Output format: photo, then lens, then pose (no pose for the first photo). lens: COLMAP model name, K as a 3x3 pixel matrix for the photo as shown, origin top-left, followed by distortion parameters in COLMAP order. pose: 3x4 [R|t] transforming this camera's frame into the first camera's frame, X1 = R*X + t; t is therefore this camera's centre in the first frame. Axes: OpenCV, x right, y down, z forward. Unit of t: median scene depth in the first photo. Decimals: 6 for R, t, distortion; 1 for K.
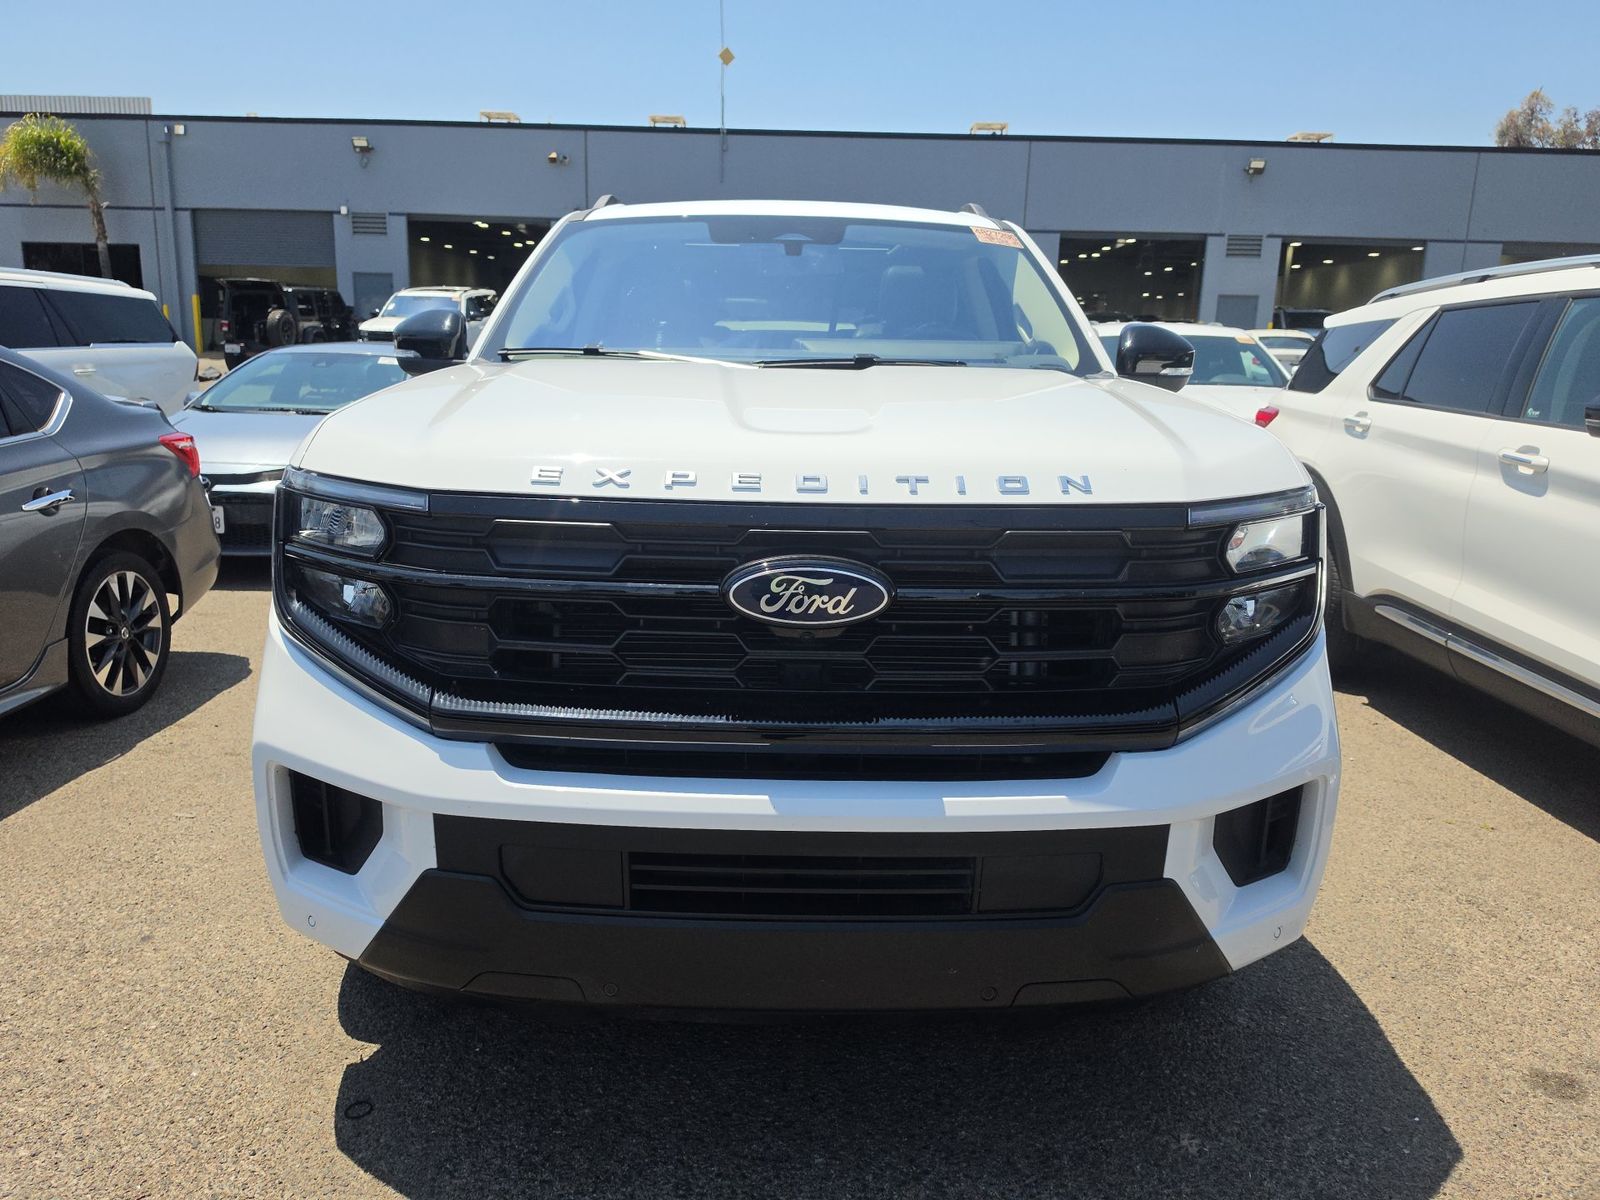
lens RADIAL K [[1123.9, 0, 789.7], [0, 1123.9, 601.0], [0, 0, 1]] dist [-0.027882, 0.008462]
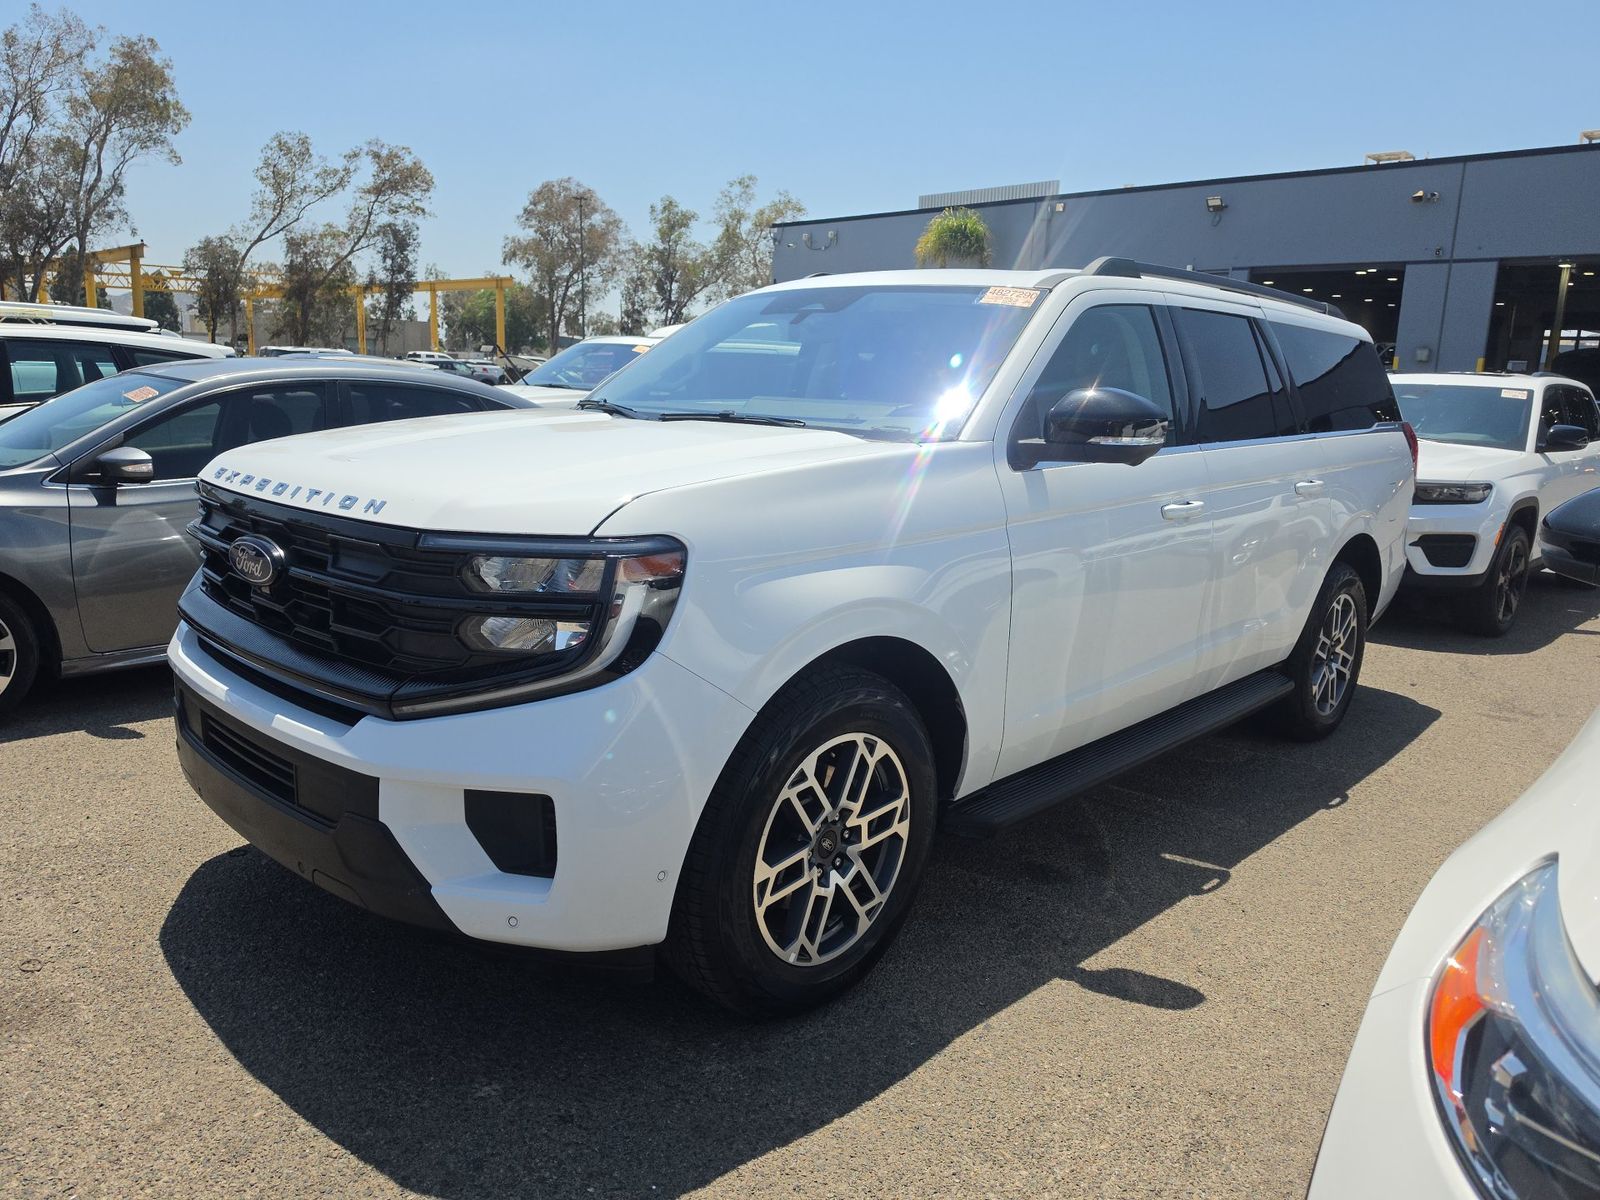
lens RADIAL K [[1123.9, 0, 789.7], [0, 1123.9, 601.0], [0, 0, 1]] dist [-0.027882, 0.008462]
pose [[0.705362, 0.130779, -0.696678, 0.109316], [-0.161660, 0.986612, 0.021530, -0.007195], [0.690167, 0.097439, 0.717061, 0.028300]]
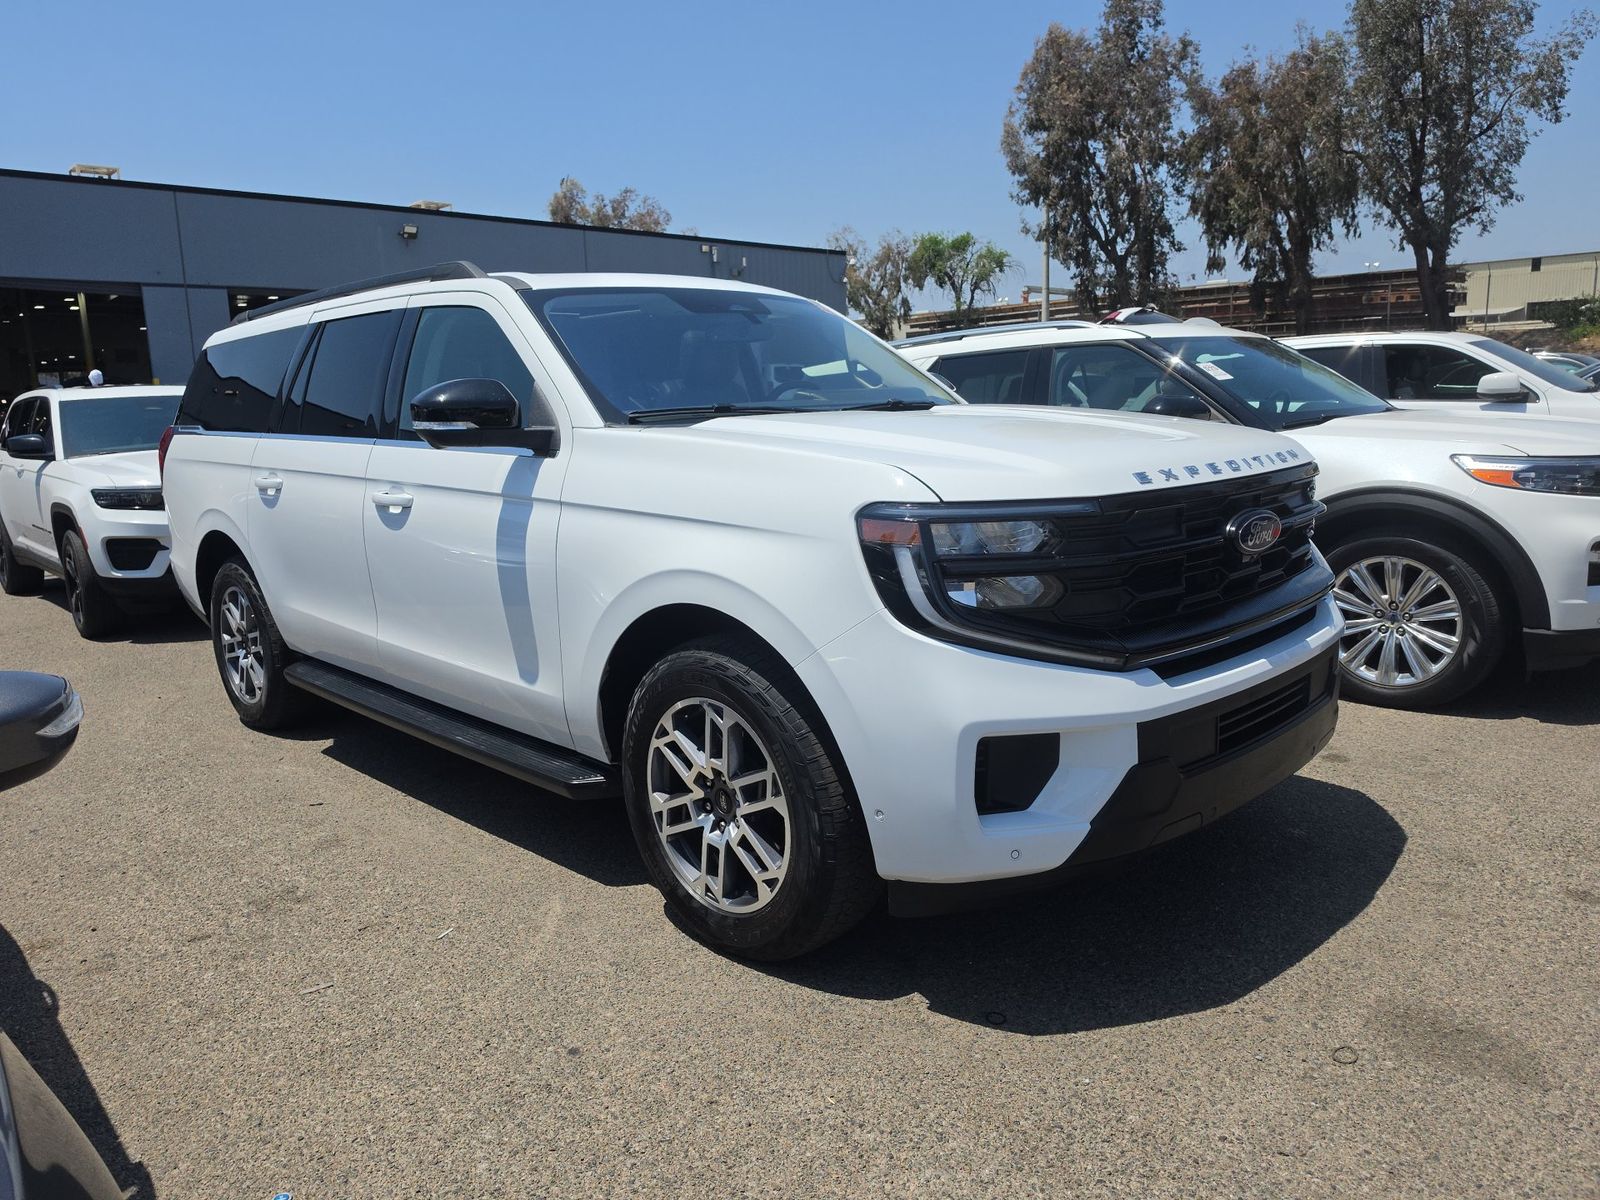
lens RADIAL K [[1123.9, 0, 789.7], [0, 1123.9, 601.0], [0, 0, 1]] dist [-0.027882, 0.008462]
pose [[0.708537, -0.160912, 0.687083, -0.109705], [0.192347, 0.980826, 0.031352, -0.006789], [-0.678954, 0.109944, 0.725902, 0.016376]]
